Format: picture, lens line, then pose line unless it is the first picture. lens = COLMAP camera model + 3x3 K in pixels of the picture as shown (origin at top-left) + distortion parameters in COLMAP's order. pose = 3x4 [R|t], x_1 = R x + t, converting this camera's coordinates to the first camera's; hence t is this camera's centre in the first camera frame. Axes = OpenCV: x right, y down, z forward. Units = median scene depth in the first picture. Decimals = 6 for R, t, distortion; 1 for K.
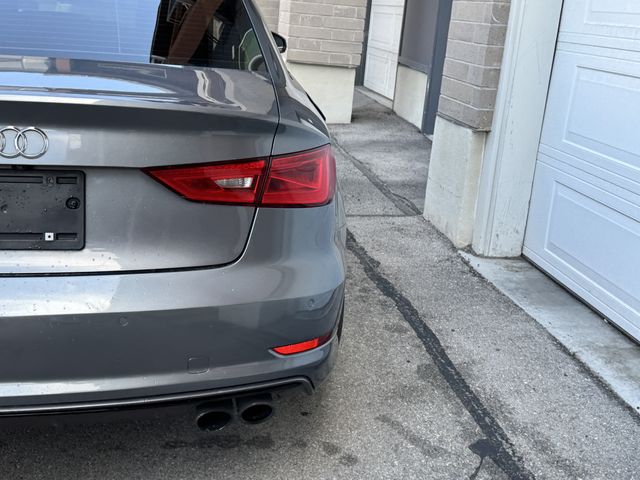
lens RADIAL K [[807.5, 0, 322.4], [0, 807.5, 227.0], [0, 0, 1]] dist [0.142091, -0.013203]
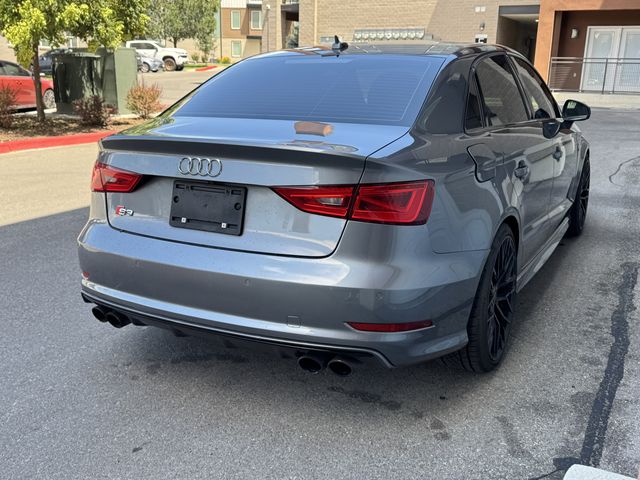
lens RADIAL K [[639.1, 0, 311.5], [0, 639.1, 239.4], [0, 0, 1]] dist [0.178324, -0.361199]
pose [[0.770892, 0.093539, -0.630060, 0.404640], [-0.124109, 0.992258, -0.004539, 0.015431], [0.624758, 0.081695, 0.776533, 0.072425]]
